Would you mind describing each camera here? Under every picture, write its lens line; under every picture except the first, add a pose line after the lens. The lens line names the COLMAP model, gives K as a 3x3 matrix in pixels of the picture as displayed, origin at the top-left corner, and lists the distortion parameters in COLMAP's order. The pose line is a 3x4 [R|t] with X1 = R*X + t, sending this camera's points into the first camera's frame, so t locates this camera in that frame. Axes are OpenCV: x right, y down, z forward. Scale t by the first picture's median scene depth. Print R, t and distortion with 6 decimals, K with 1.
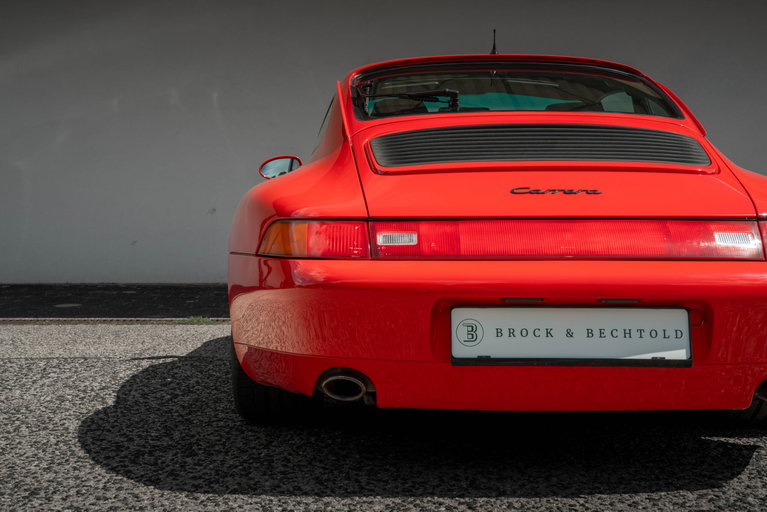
lens RADIAL K [[981.4, 0, 383.5], [0, 981.4, 256.0], [0, 0, 1]] dist [0.132829, 0.015990]
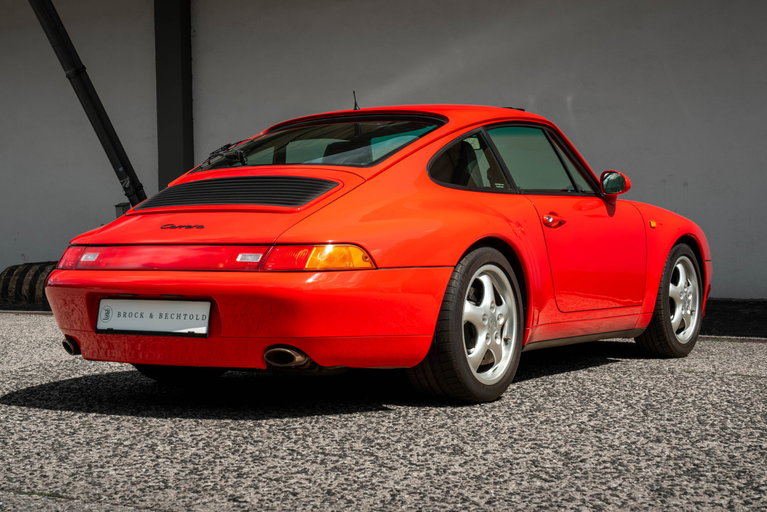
lens RADIAL K [[1197.8, 0, 383.5], [0, 1197.8, 256.0], [0, 0, 1]] dist [0.002634, 0.001590]
pose [[0.859835, -0.001487, -0.510569, 1.447543], [-0.003871, 0.999948, -0.009431, -0.002681], [0.510557, 0.010086, 0.859785, -0.477490]]
